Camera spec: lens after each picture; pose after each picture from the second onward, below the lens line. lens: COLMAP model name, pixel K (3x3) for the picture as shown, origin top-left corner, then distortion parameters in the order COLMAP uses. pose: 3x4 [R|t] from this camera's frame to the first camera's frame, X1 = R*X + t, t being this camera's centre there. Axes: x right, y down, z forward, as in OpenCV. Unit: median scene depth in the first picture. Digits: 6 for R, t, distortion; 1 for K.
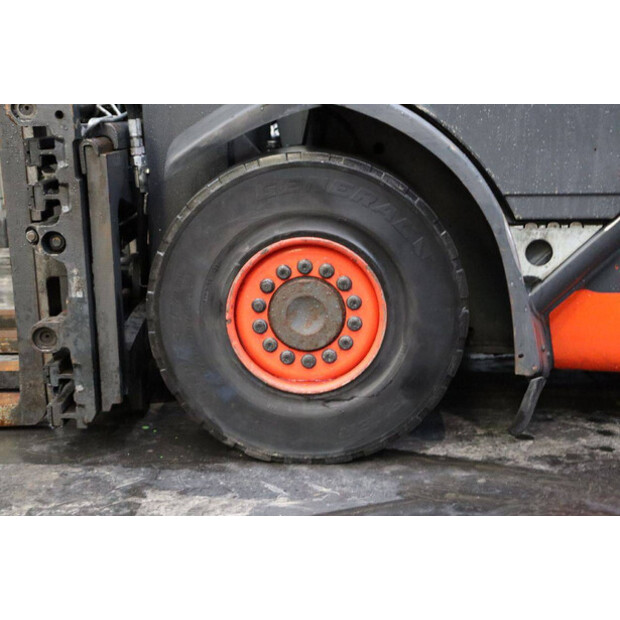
lens RADIAL K [[861.6, 0, 310.0], [0, 861.6, 310.0], [0, 0, 1]] dist [0.002940, 0.003496]
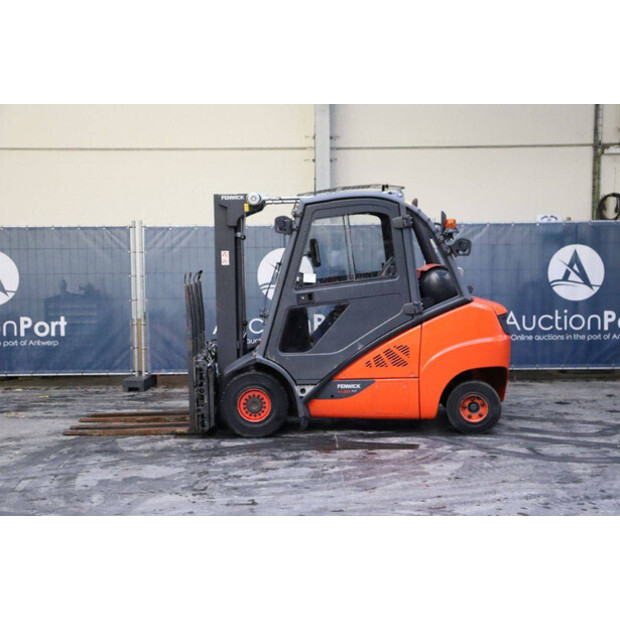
lens RADIAL K [[881.8, 0, 310.0], [0, 881.8, 310.0], [0, 0, 1]] dist [0.082407, 0.061876]
pose [[0.999821, -0.016019, 0.010100, 0.261488], [0.017446, 0.986606, -0.162184, 0.283015], [-0.007367, 0.162332, 0.986709, -3.891213]]
